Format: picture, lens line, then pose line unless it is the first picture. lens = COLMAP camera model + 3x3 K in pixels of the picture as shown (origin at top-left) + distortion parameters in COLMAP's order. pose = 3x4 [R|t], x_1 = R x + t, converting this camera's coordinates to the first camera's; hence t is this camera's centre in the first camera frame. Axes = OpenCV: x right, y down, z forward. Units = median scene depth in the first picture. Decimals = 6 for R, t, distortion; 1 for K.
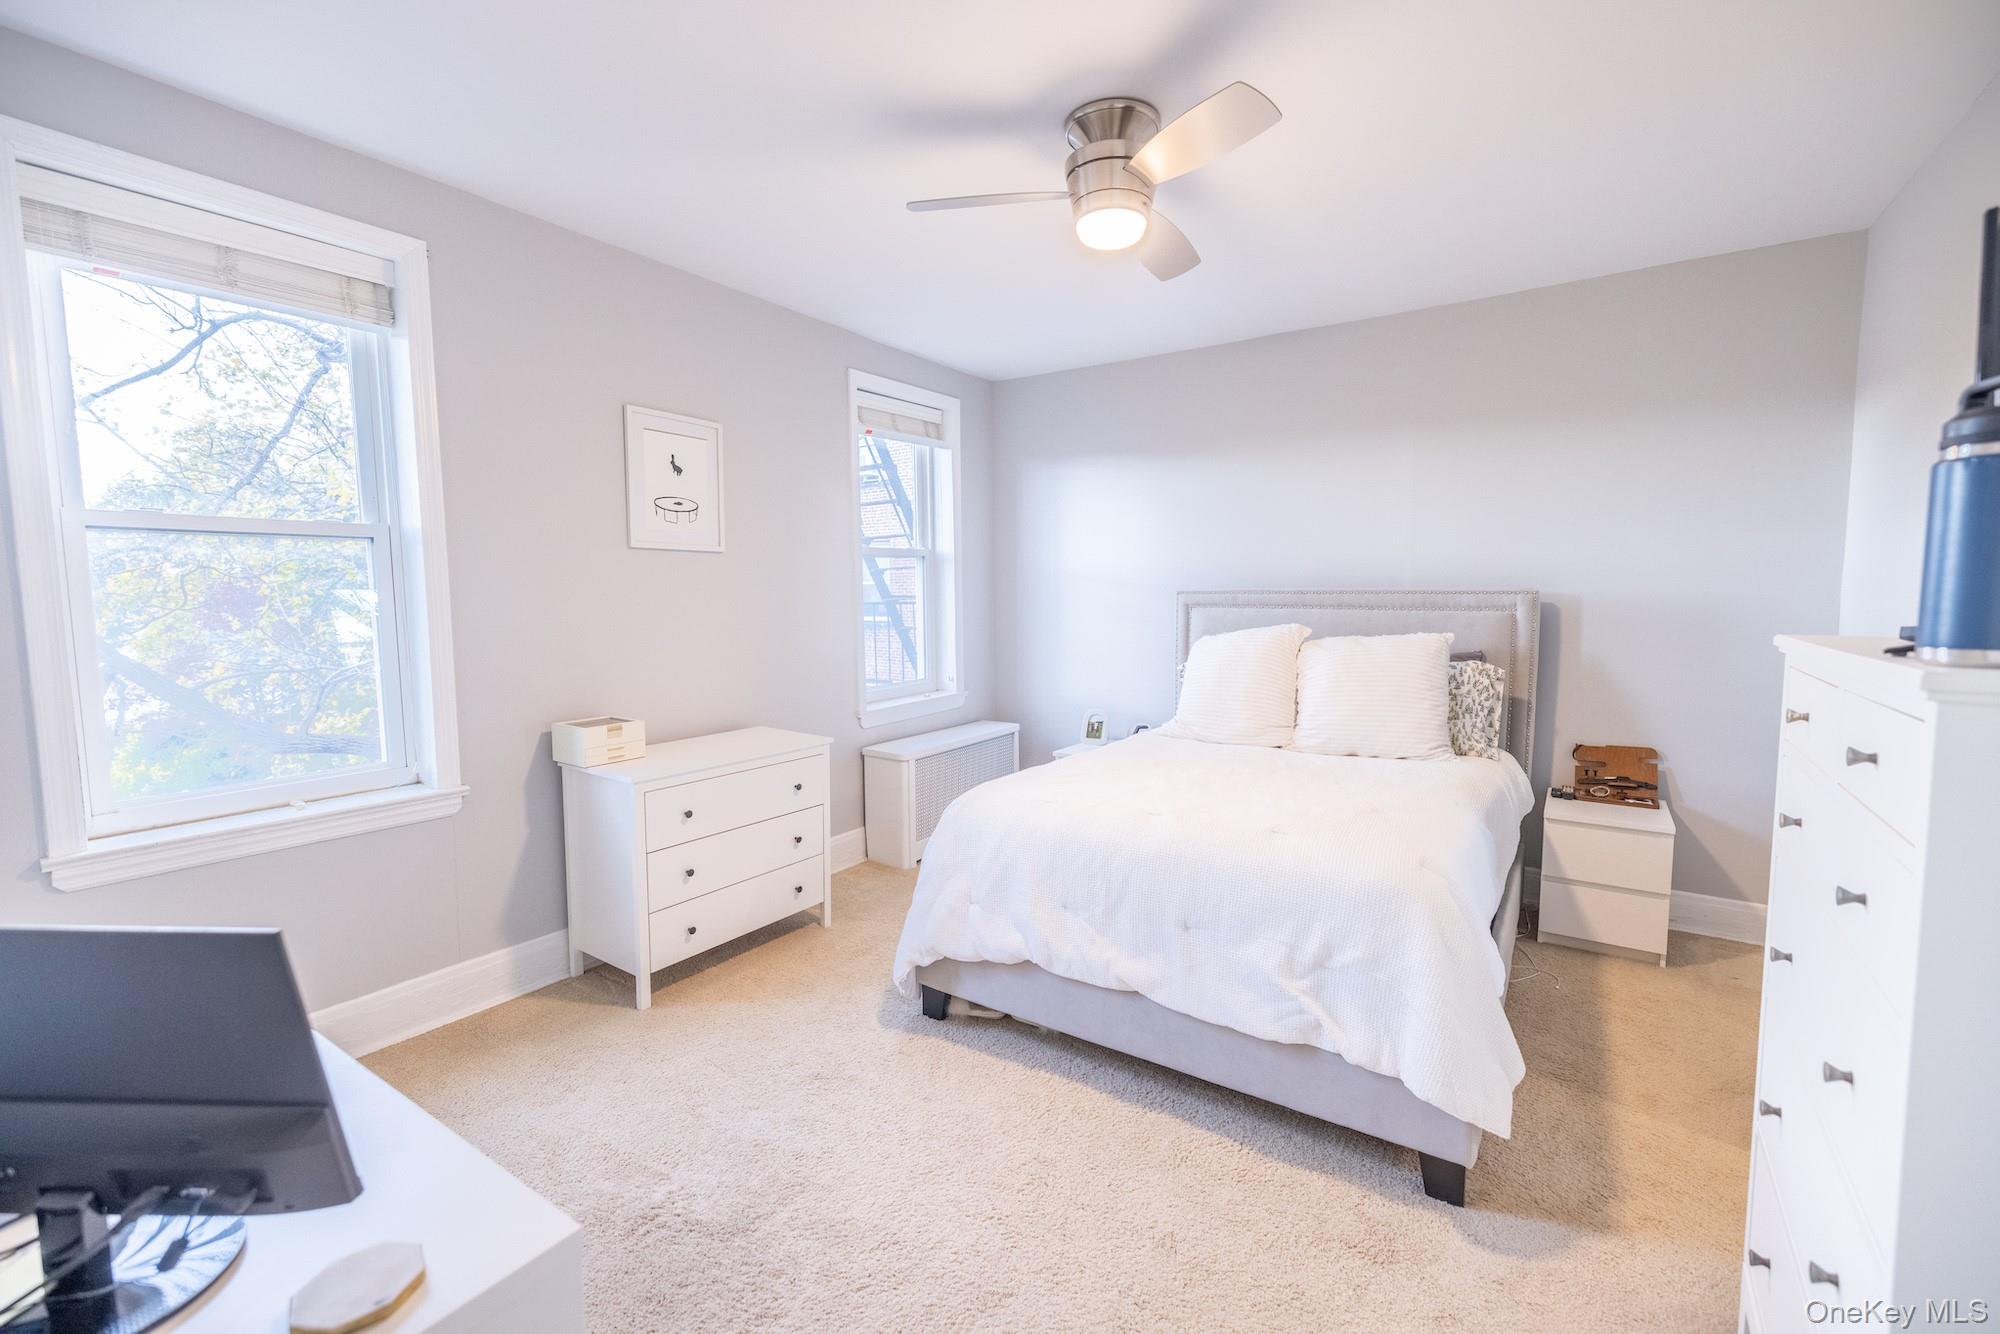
lens RADIAL K [[843.5, 0, 1012.3], [0, 843.5, 659.8], [0, 0, 1]] dist [0.000051, 0.000023]
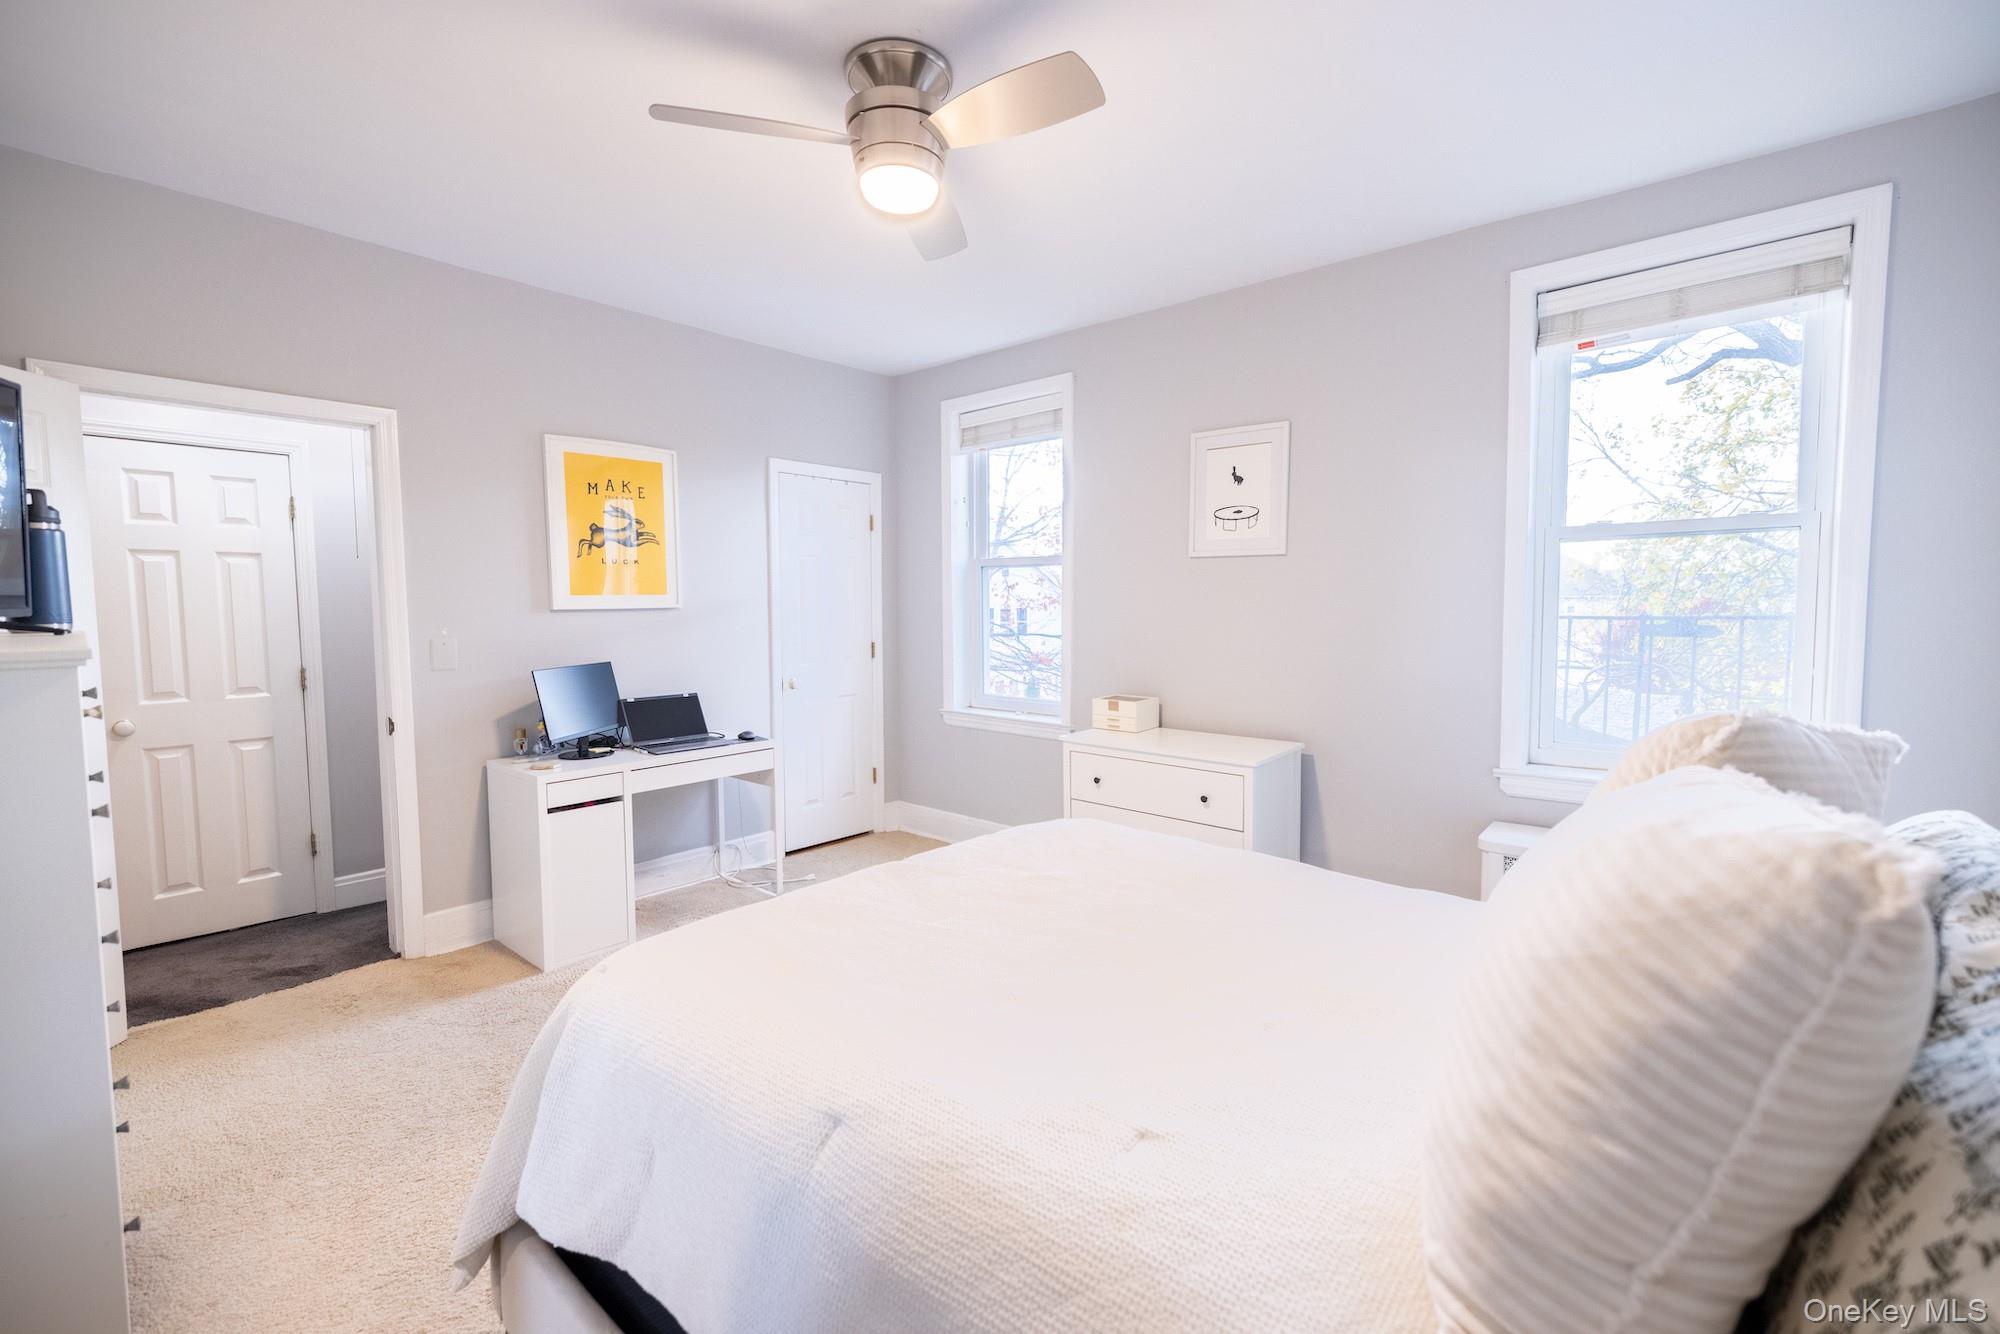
lens RADIAL K [[843.5, 0, 1012.3], [0, 843.5, 659.8], [0, 0, 1]] dist [0.000051, 0.000023]
pose [[-0.113265, 0.079821, -0.990353, 0.701050], [-0.070583, 0.993603, 0.088155, -0.074391], [0.991055, 0.079887, -0.106906, 0.851895]]
